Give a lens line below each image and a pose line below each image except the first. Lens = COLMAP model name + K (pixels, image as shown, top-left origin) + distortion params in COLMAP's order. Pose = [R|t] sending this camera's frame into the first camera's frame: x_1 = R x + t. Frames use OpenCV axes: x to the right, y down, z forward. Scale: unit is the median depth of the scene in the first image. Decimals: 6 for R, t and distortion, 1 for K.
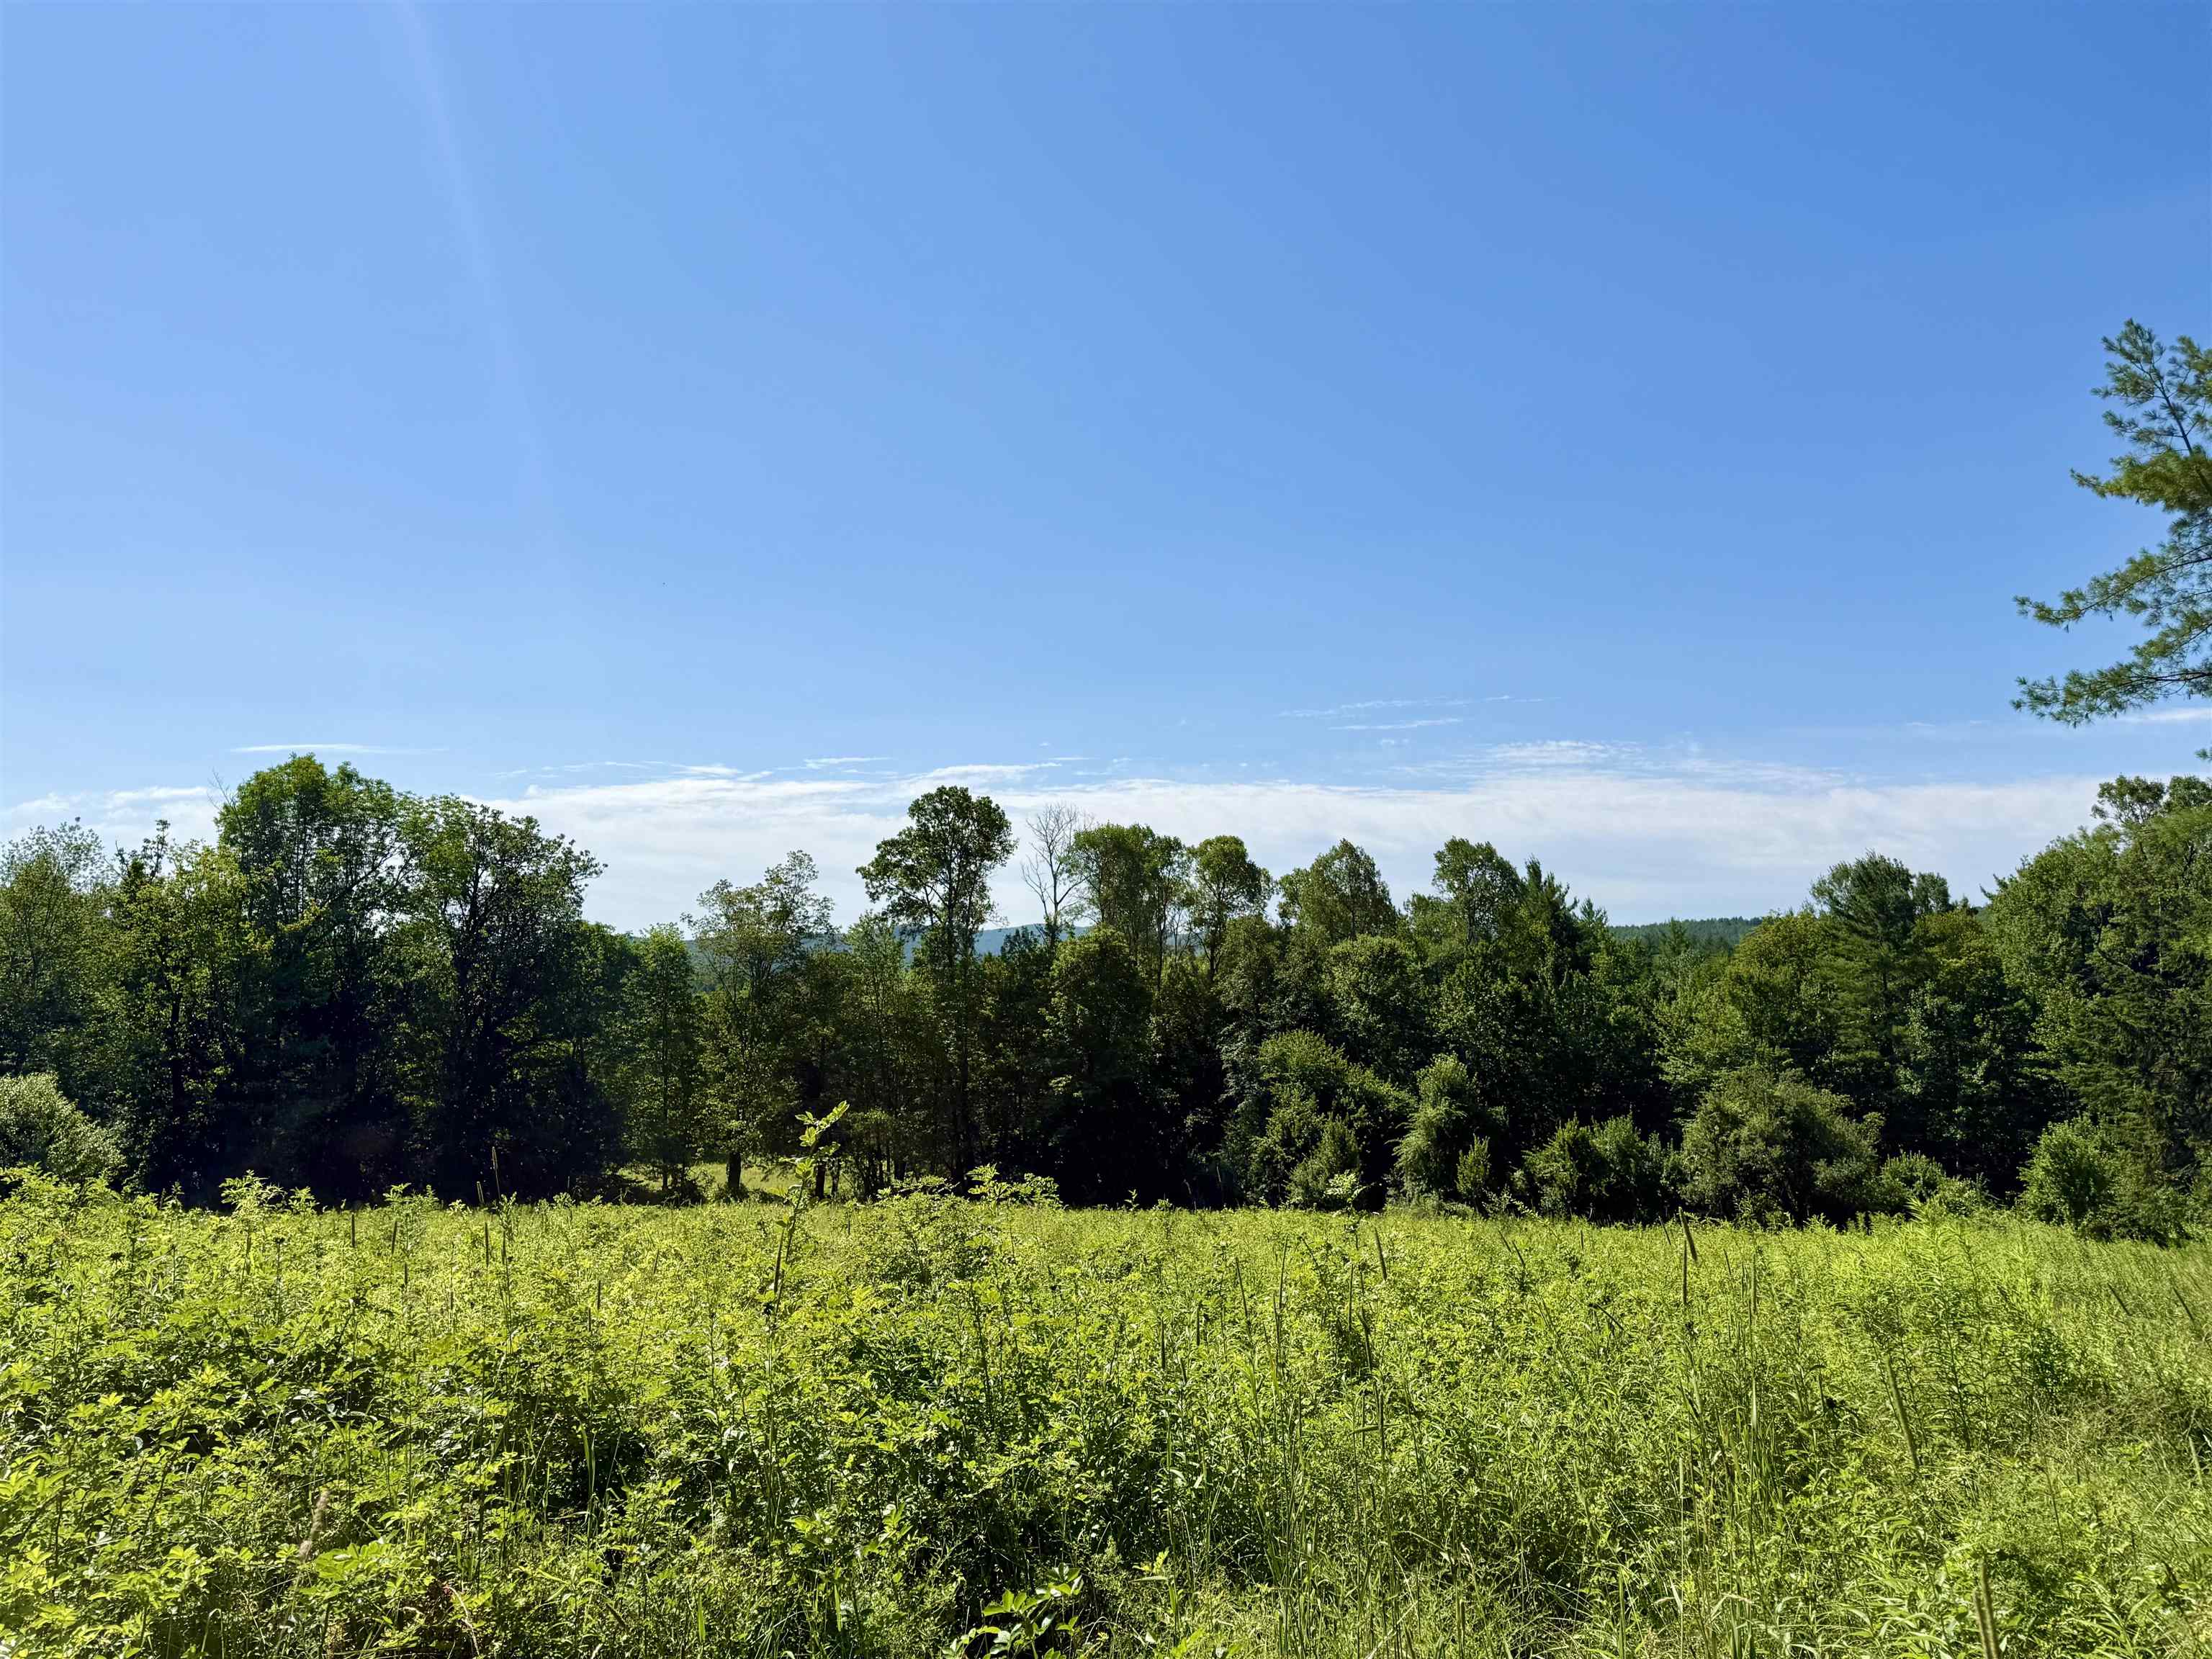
lens RADIAL K [[1556.4, 0, 1100.6], [0, 1556.4, 828.5], [0, 0, 1]] dist [0.063039, -0.073821]
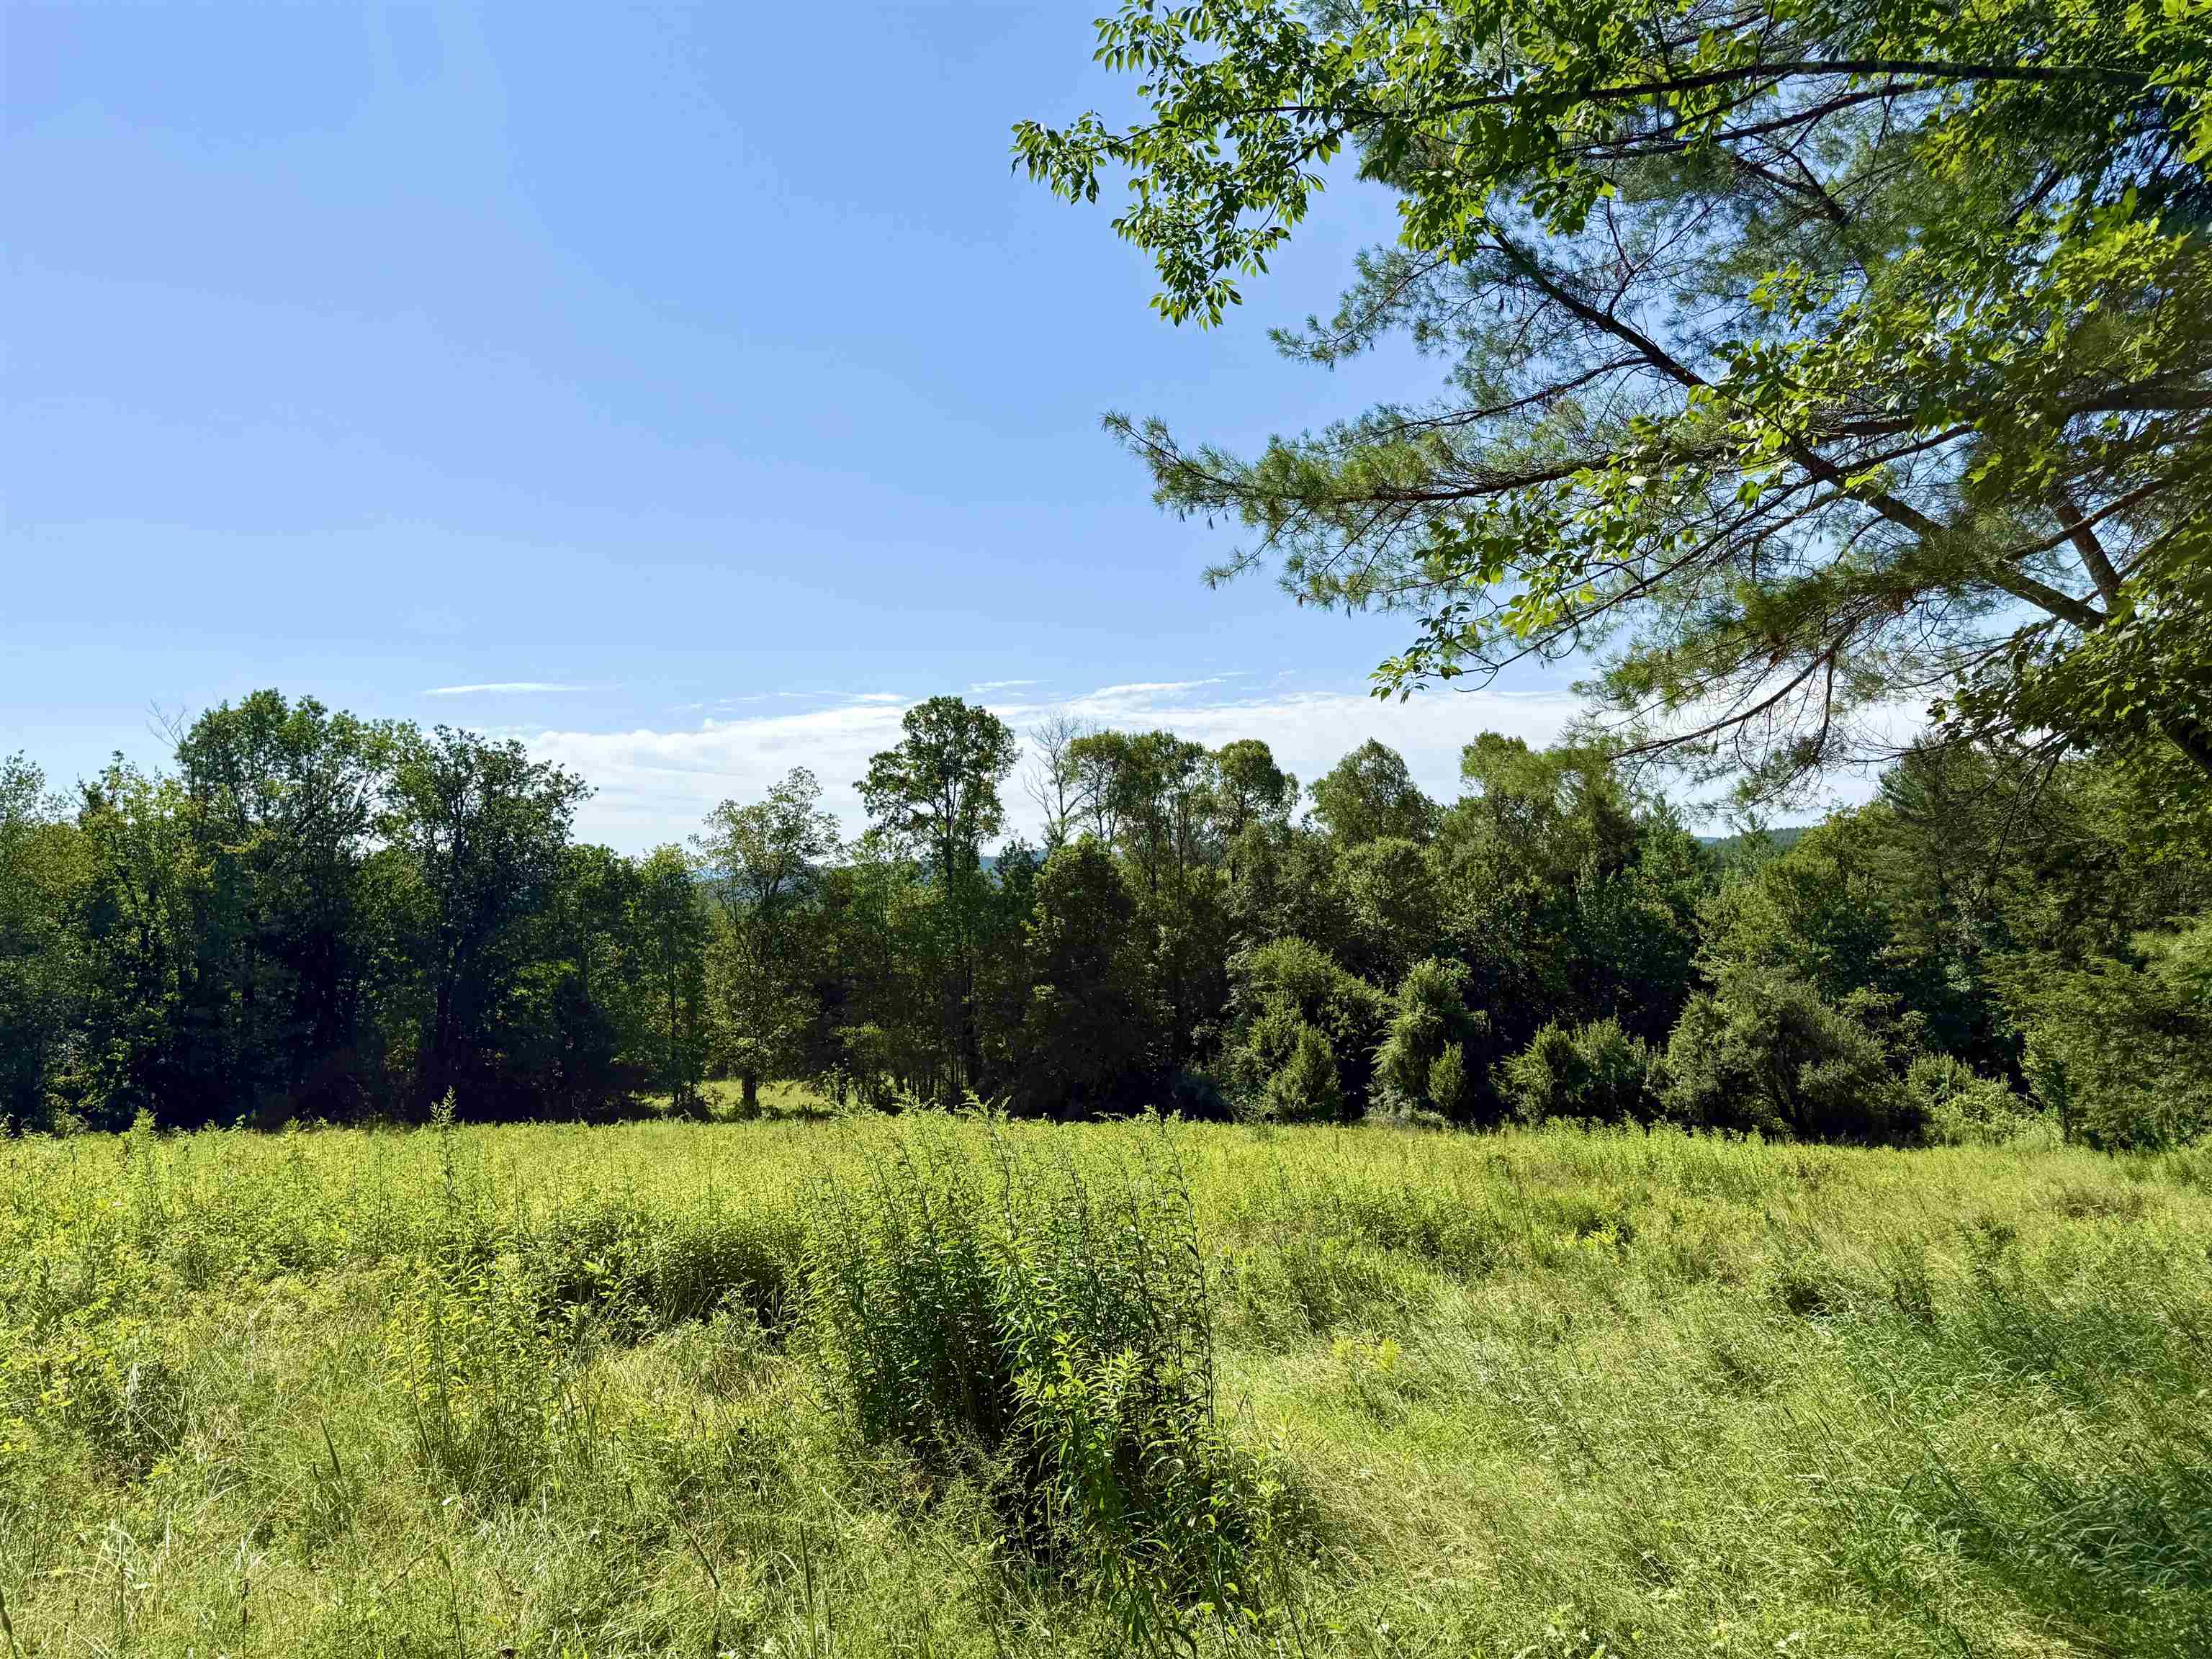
lens RADIAL K [[1556.4, 0, 1123.8], [0, 1556.4, 842.3], [0, 0, 1]] dist [0.063039, -0.073821]
pose [[0.994595, -0.026628, -0.100361, 0.115188], [0.032723, 0.997687, 0.059585, 0.009924], [0.098542, -0.062547, 0.993165, 0.037207]]
